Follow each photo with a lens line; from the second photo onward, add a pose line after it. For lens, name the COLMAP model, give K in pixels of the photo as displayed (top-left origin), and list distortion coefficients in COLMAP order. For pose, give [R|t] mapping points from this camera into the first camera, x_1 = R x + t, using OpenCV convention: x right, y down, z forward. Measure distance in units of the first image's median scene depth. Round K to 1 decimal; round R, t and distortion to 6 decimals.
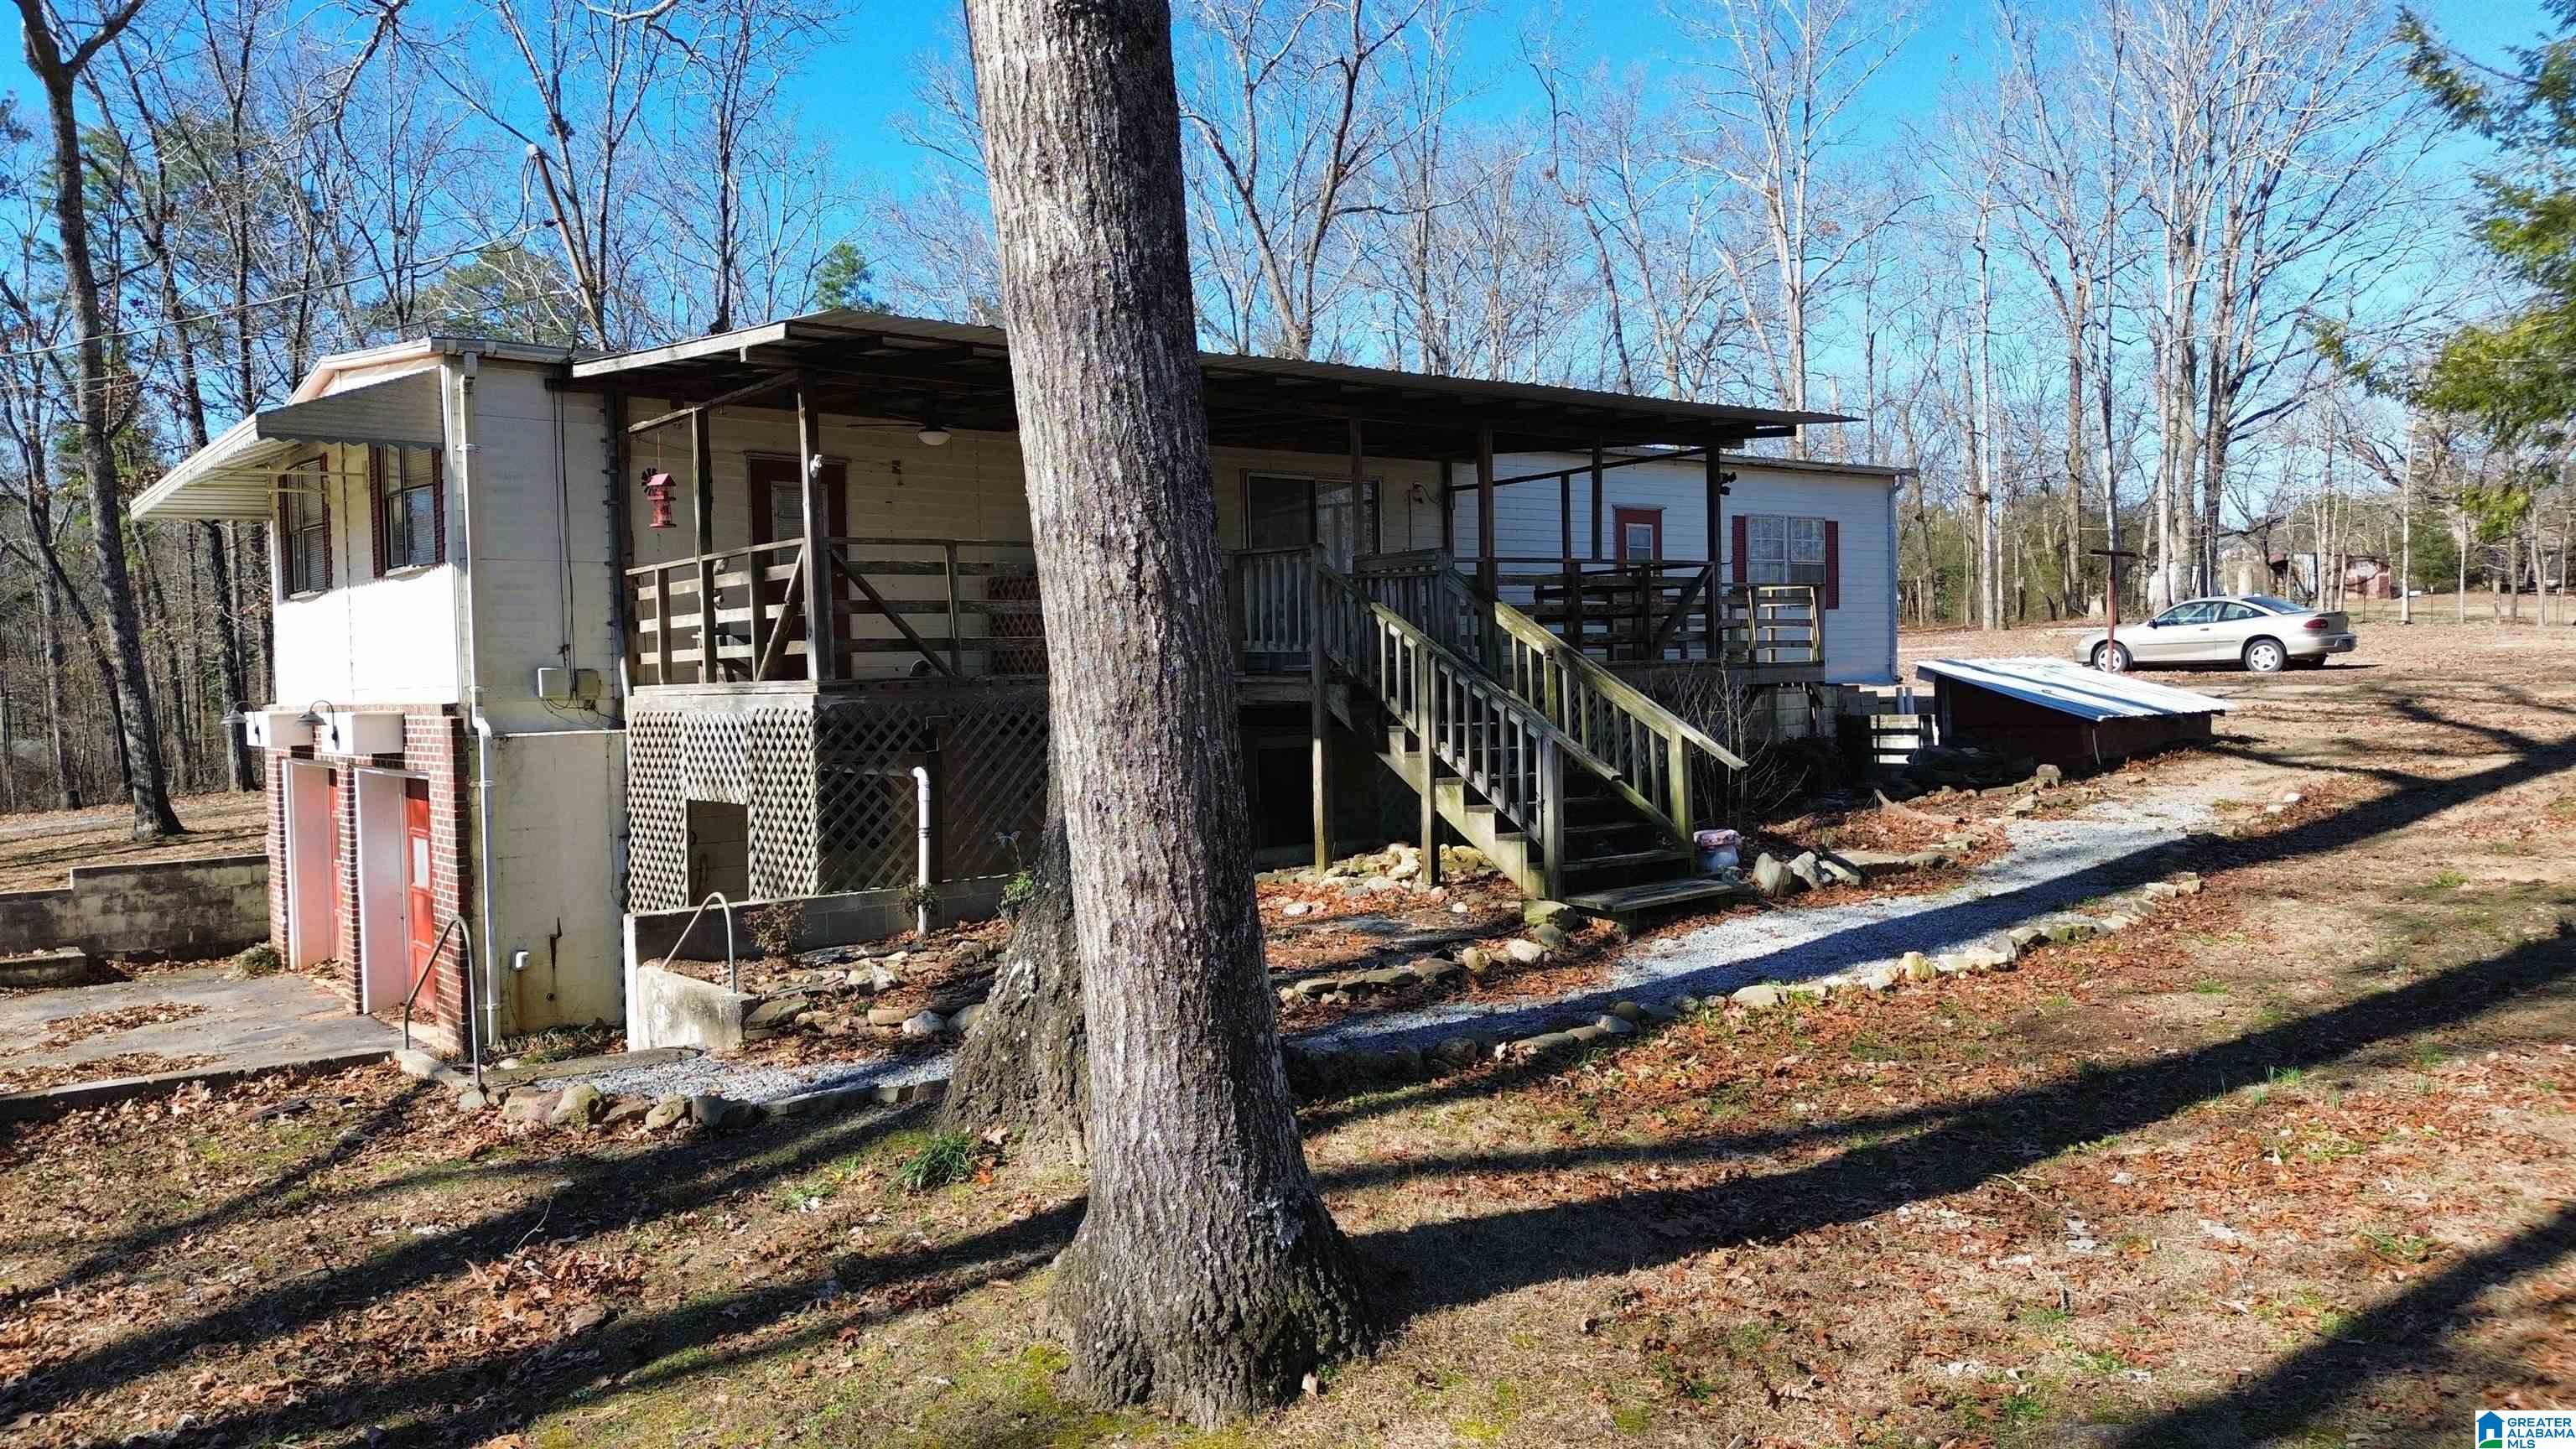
lens RADIAL K [[1828.9, 0, 1289.5], [0, 1828.9, 722.4], [0, 0, 1]] dist [0.084278, -0.085649]
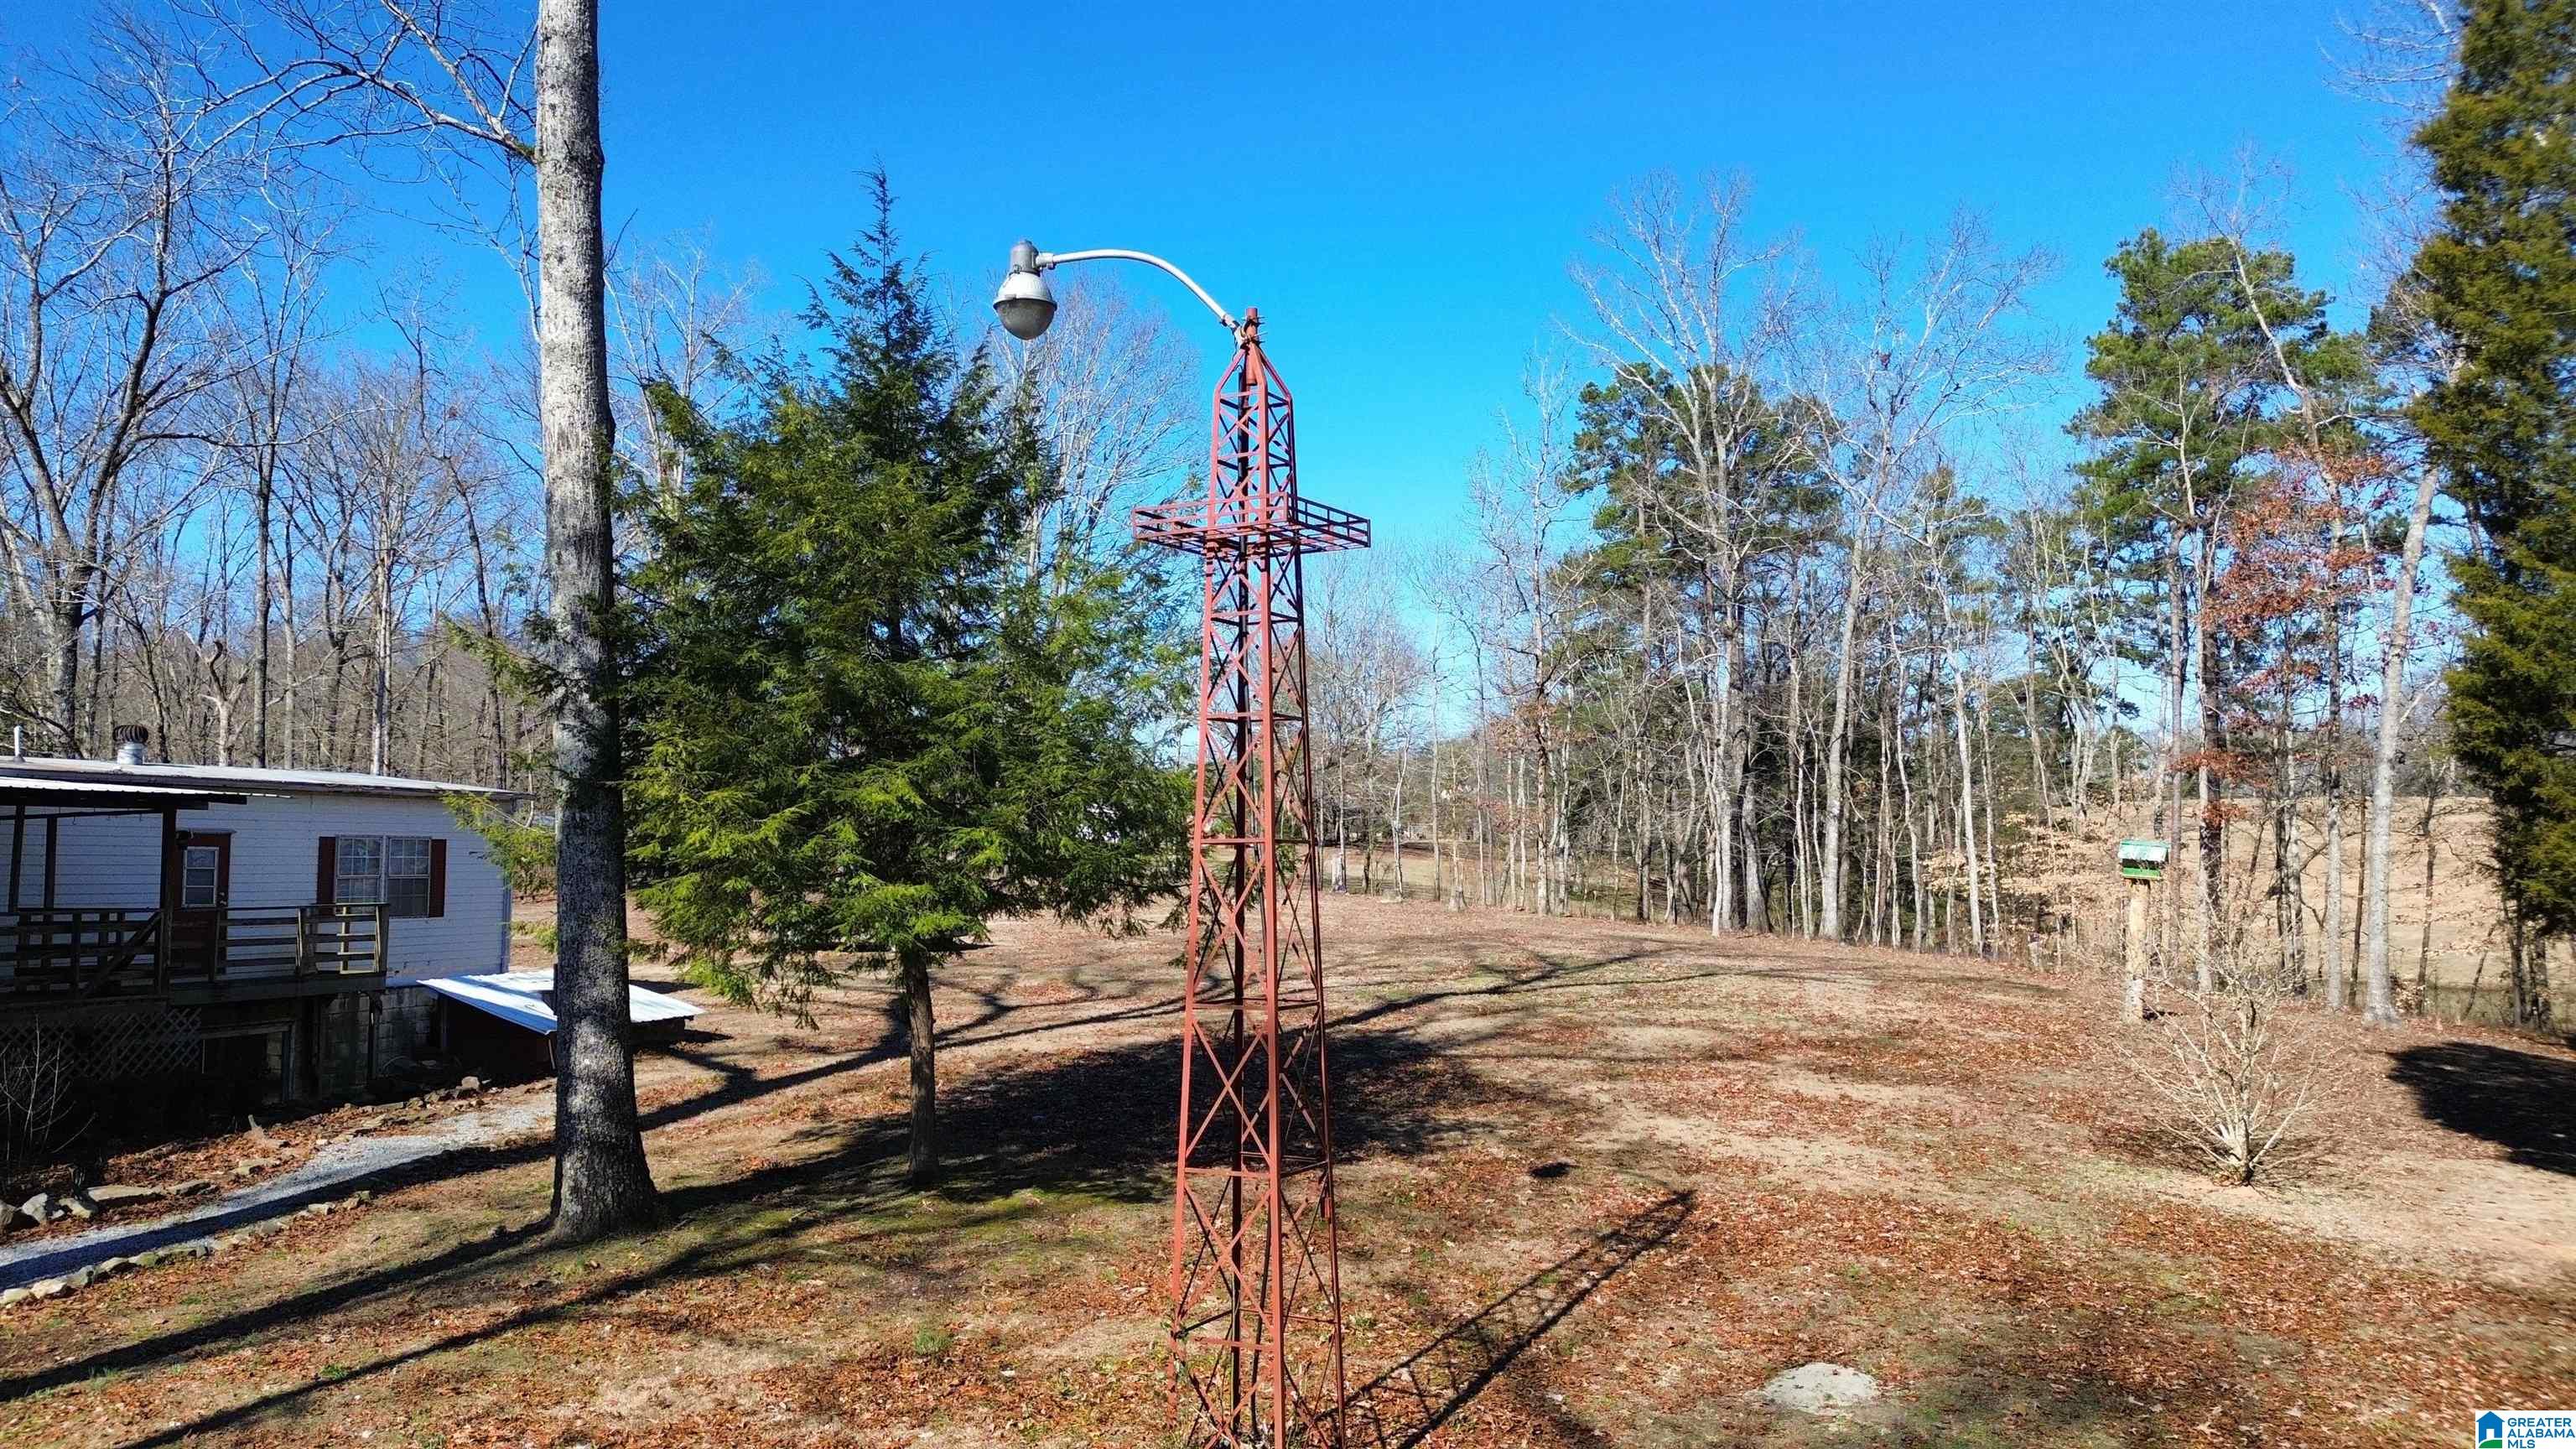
lens RADIAL K [[1828.9, 0, 1294.0], [0, 1828.9, 734.3], [0, 0, 1]] dist [0.084278, -0.085649]
pose [[0.871666, 0.055796, 0.486914, 0.254298], [-0.002045, 0.993904, -0.110233, -0.063915], [-0.490096, 0.095091, 0.866466, -0.332253]]
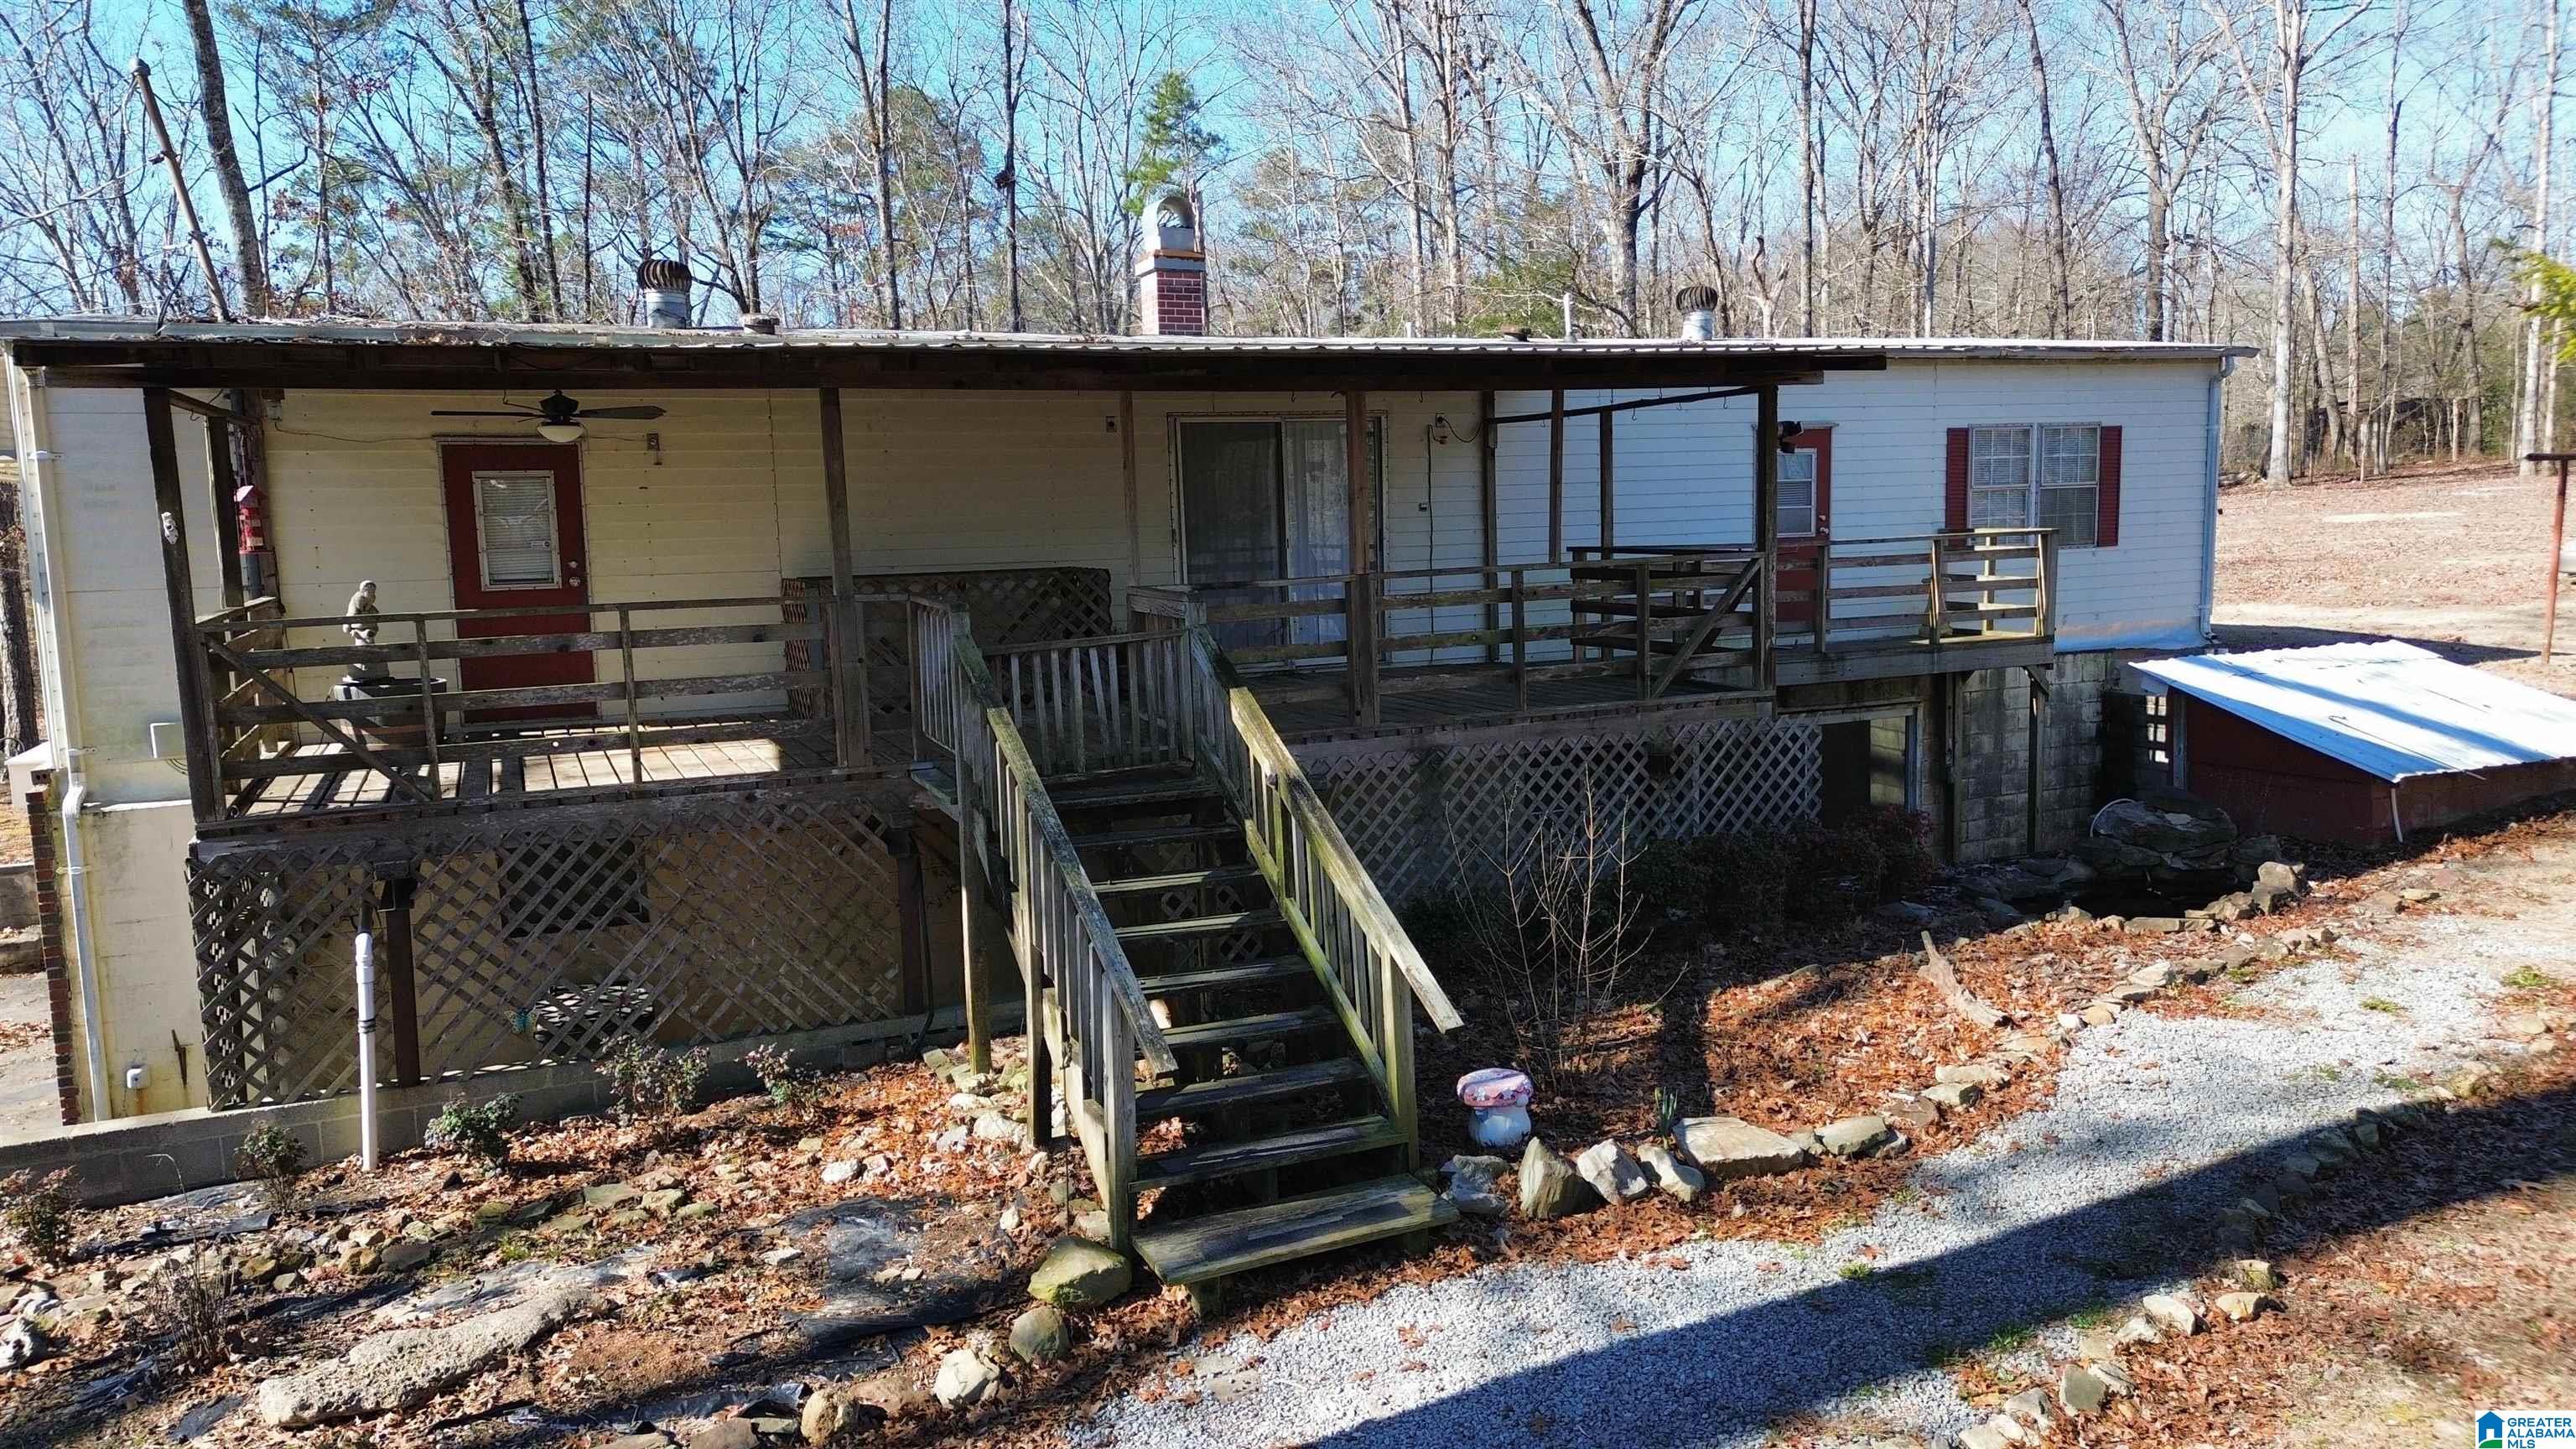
lens RADIAL K [[1828.9, 0, 1294.3], [0, 1828.9, 718.5], [0, 0, 1]] dist [0.084278, -0.085649]
pose [[0.968412, 0.027489, -0.247836, 0.217198], [-0.002562, 0.994949, 0.100344, -0.087843], [0.249343, -0.096540, 0.963591, 0.258001]]
